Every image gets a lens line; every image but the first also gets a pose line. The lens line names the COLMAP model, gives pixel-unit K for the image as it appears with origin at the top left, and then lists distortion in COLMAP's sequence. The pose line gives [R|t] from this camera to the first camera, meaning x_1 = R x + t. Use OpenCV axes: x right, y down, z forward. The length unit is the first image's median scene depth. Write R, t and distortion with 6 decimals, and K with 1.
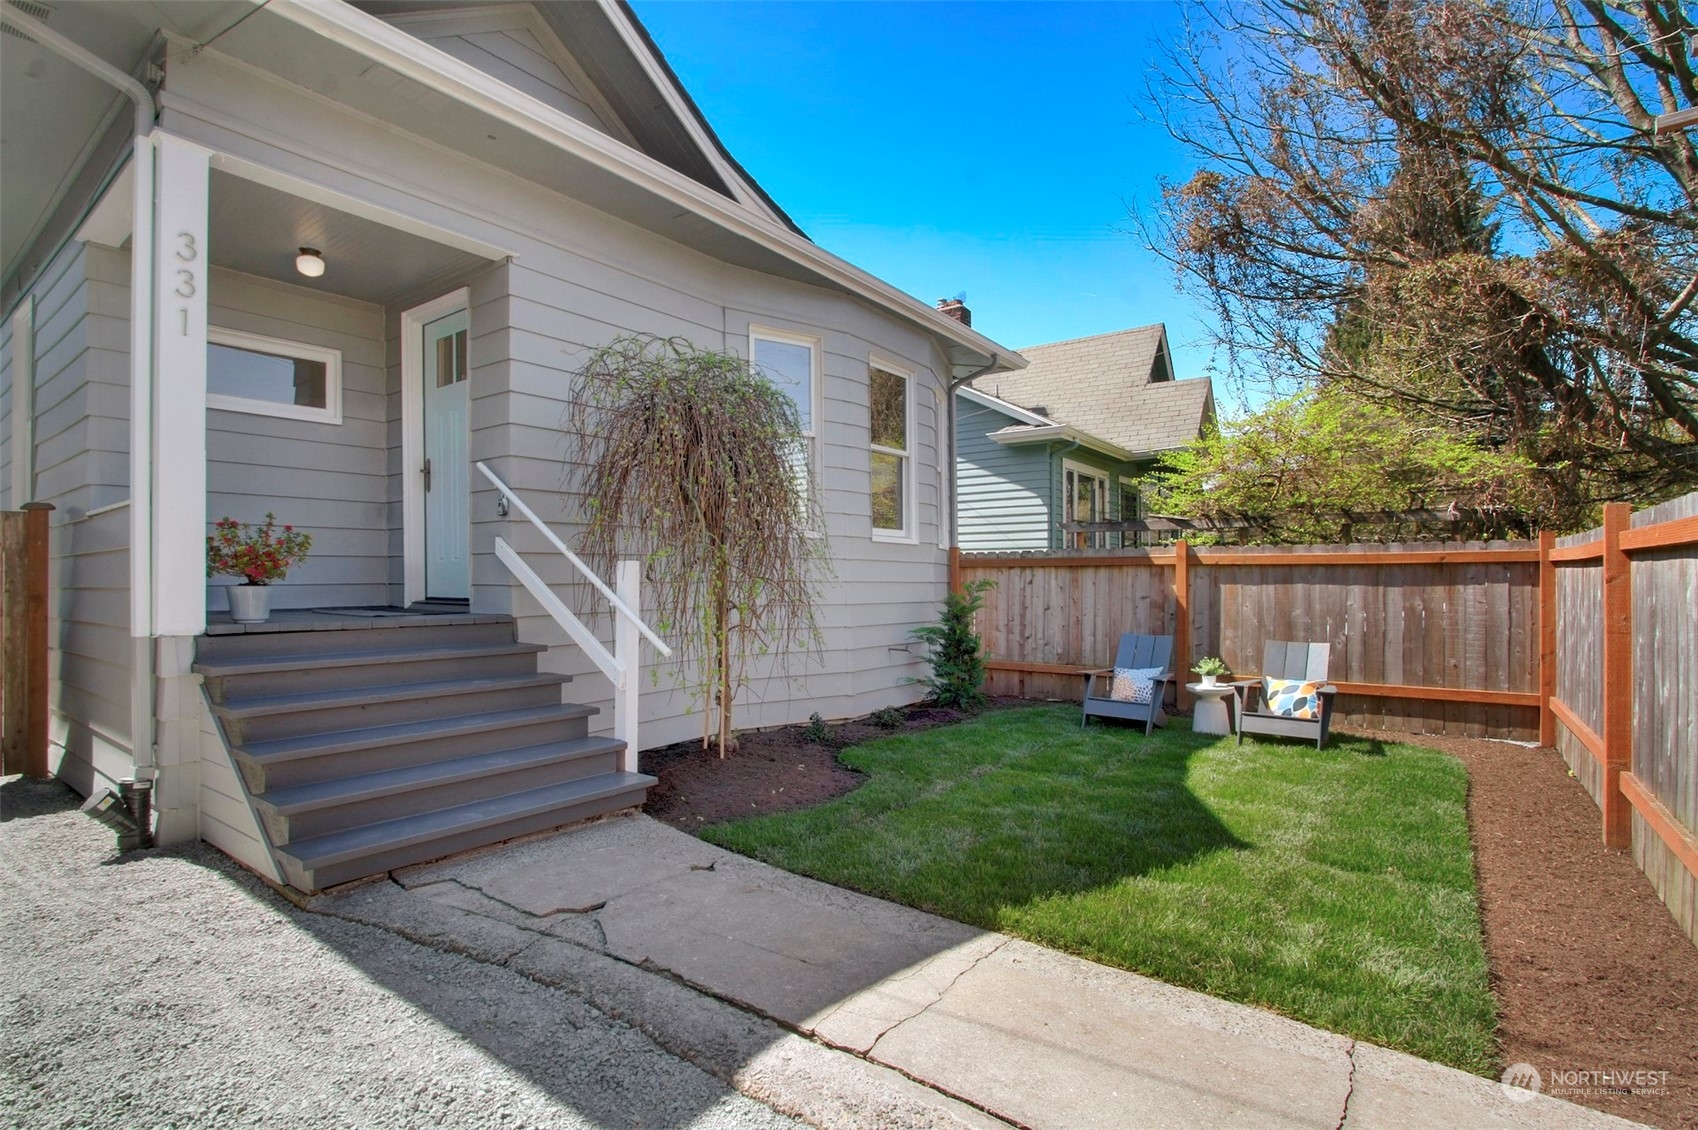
lens RADIAL K [[800.8, 0, 839.6], [0, 800.8, 567.0], [0, 0, 1]] dist [-0.016523, 0.000702]
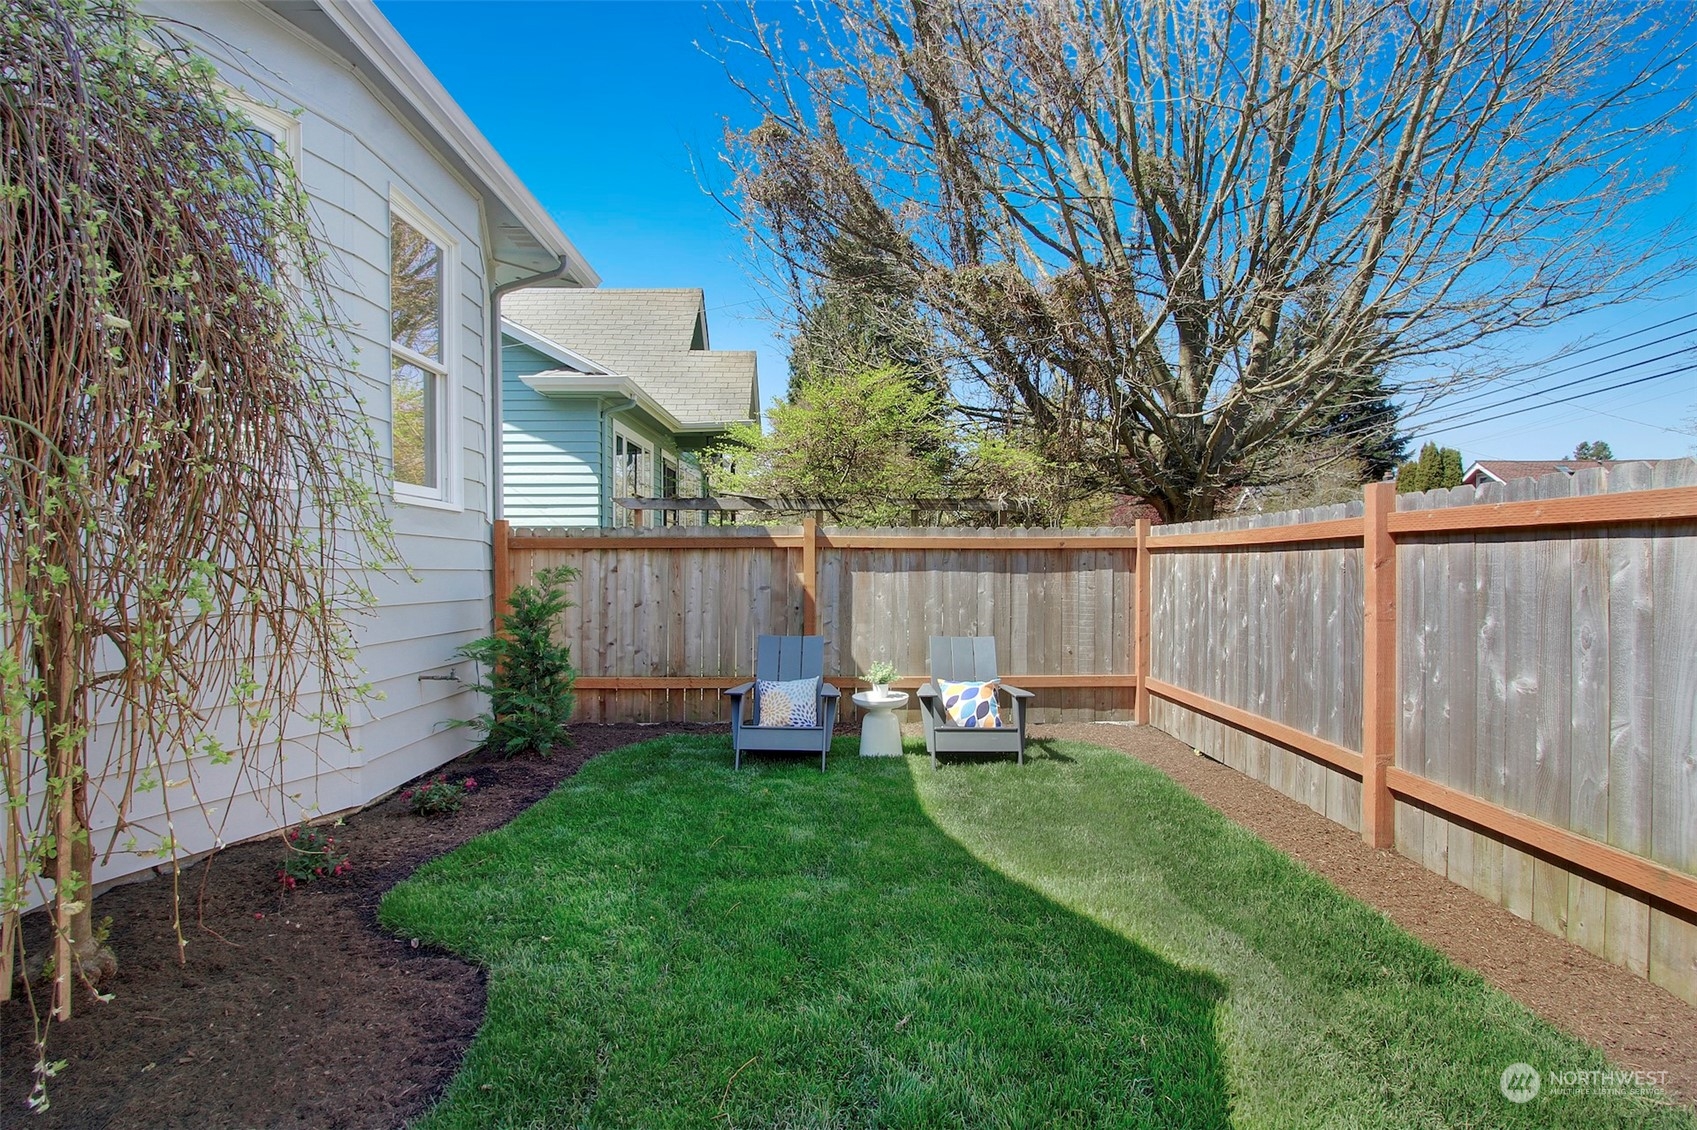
lens RADIAL K [[800.3, 0, 839.1], [0, 800.3, 567.0], [0, 0, 1]] dist [-0.016523, 0.000702]
pose [[0.796445, -0.000878, 0.604710, -0.051934], [-0.008086, 0.999894, 0.012102, 0.006741], [-0.604657, -0.014528, 0.796354, 0.317150]]
